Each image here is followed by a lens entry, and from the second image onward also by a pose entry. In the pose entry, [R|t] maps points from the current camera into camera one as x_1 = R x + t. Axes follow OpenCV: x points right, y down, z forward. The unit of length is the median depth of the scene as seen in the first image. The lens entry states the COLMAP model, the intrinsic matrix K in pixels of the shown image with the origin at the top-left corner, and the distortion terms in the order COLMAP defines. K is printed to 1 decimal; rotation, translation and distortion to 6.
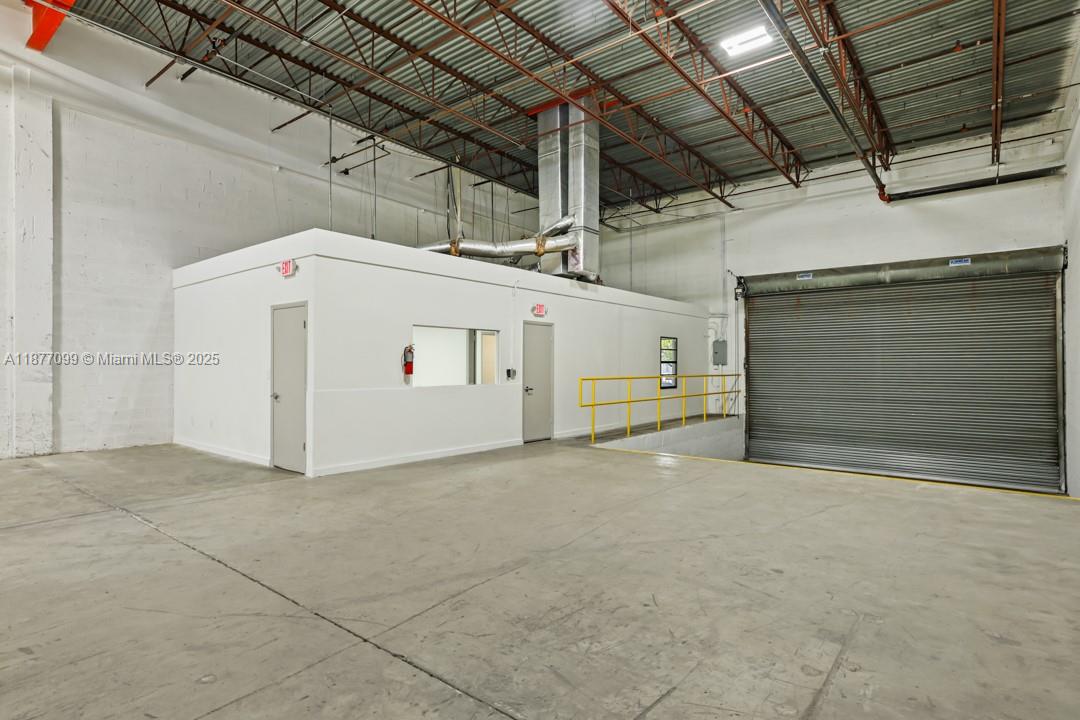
lens RADIAL K [[567.2, 0, 531.7], [0, 567.2, 362.5], [0, 0, 1]] dist [-0.012218, 0.005717]
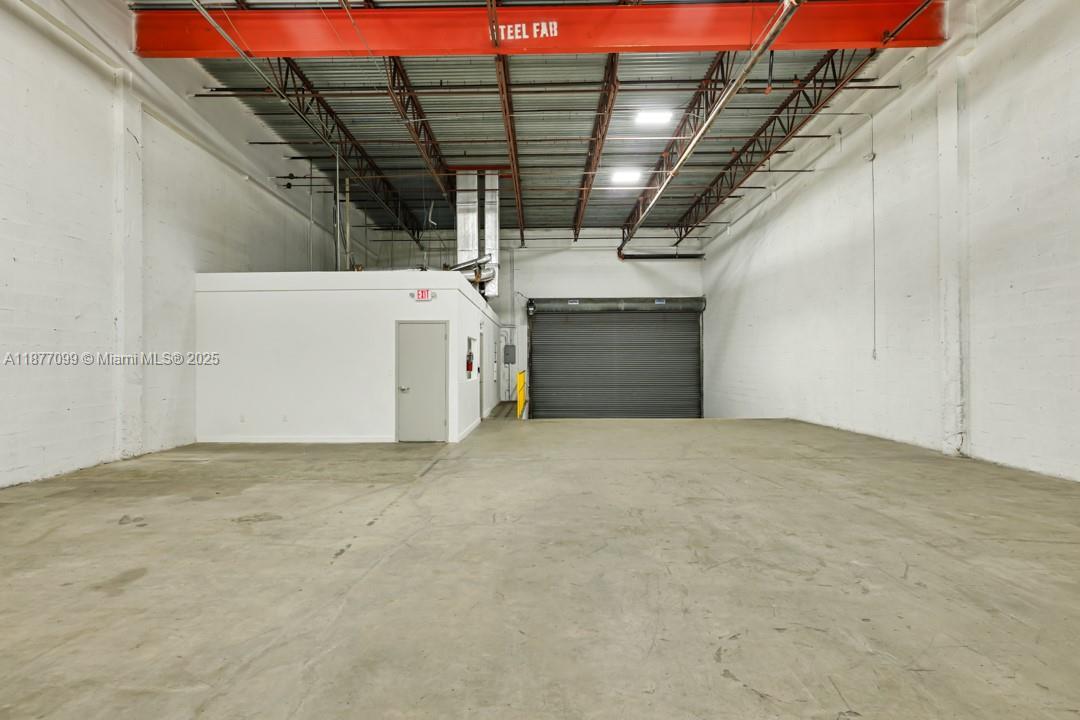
lens RADIAL K [[617.8, 0, 533.8], [0, 617.8, 355.4], [0, 0, 1]] dist [-0.007222, 0.005029]
pose [[0.782274, 0.002978, 0.622928, -0.693363], [0.002953, 0.999960, -0.008490, -0.003115], [-0.622928, 0.008481, 0.782233, -0.207612]]
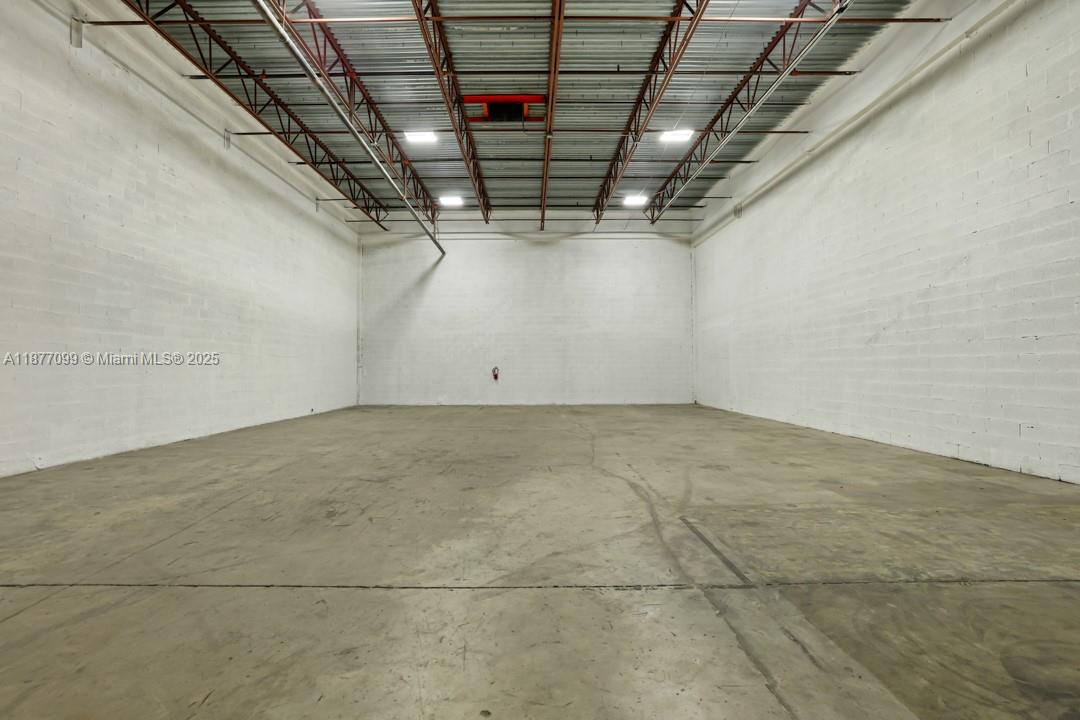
lens RADIAL K [[466.7, 0, 533.0], [0, 466.7, 355.3], [0, 0, 1]] dist [-0.038685, 0.012503]
pose [[-0.772177, -0.019722, -0.635102, -0.099532], [0.005614, 0.999267, -0.037857, 0.011970], [0.635383, -0.032798, -0.771500, 0.547448]]
